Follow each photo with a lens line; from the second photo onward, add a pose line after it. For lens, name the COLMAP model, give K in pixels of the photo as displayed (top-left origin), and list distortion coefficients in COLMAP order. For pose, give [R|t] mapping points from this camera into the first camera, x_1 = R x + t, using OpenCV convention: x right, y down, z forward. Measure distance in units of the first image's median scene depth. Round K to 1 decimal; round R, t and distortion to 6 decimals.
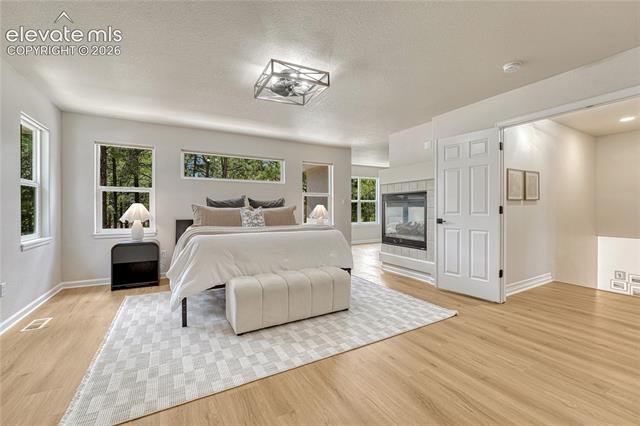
lens RADIAL K [[266.4, 0, 320.6], [0, 266.4, 207.8], [0, 0, 1]] dist [0.001462, 0.000115]
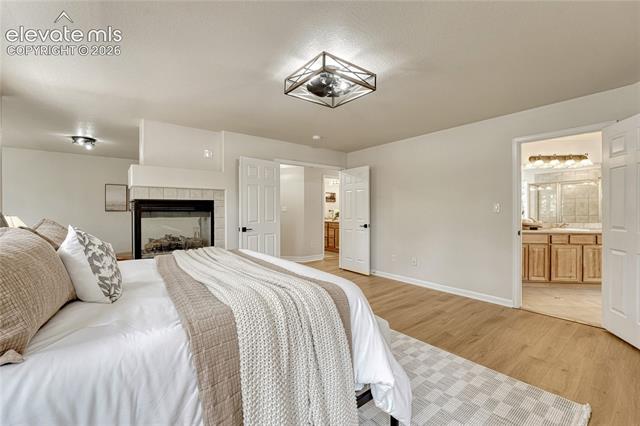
lens RADIAL K [[270.8, 0, 320.0], [0, 270.8, 213.0], [0, 0, 1]] dist [-0.001339, -0.000300]
pose [[-0.151458, 0.001933, 0.988462, -1.335570], [0.001543, 0.999997, -0.001719, -0.033095], [-0.988462, 0.001265, -0.151461, 1.580191]]
